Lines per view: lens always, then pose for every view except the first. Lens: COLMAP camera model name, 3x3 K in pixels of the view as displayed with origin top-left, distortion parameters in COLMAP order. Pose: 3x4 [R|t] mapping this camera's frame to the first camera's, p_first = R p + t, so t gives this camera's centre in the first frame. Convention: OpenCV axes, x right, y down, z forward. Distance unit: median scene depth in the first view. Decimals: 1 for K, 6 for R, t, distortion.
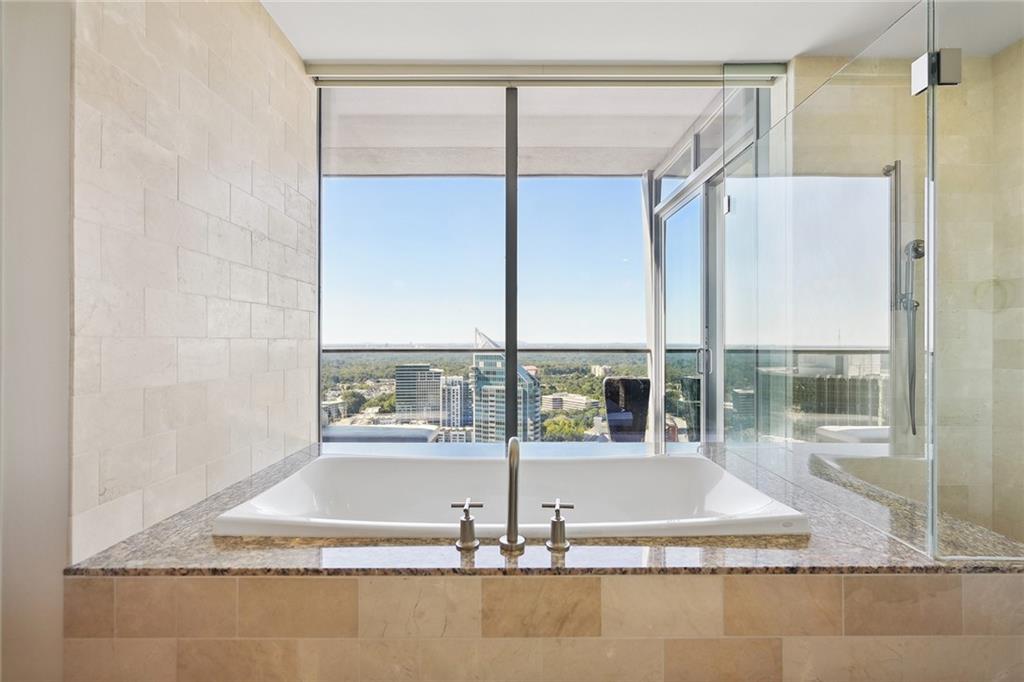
lens RADIAL K [[490.1, 0, 513.2], [0, 490.1, 336.1], [0, 0, 1]] dist [0.001869, 0.000231]
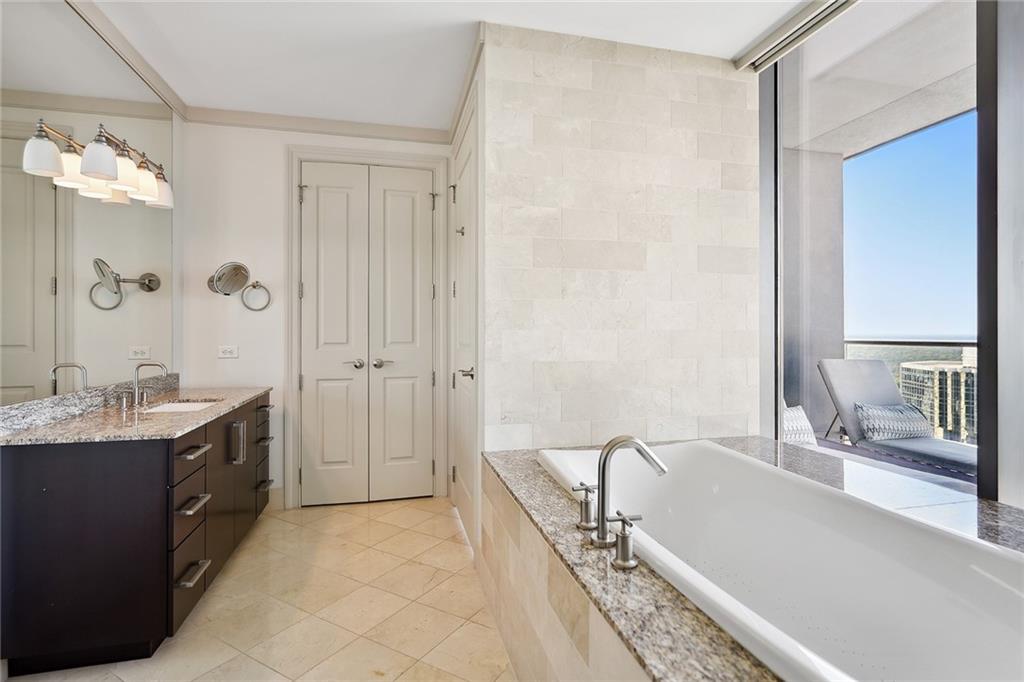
lens RADIAL K [[490.1, 0, 513.2], [0, 490.1, 336.1], [0, 0, 1]] dist [0.001869, 0.000231]
pose [[0.239582, 0.004487, -0.970866, 0.897607], [0.001146, 0.999987, 0.004904, 0.015599], [0.970875, -0.002288, 0.239574, 0.613816]]
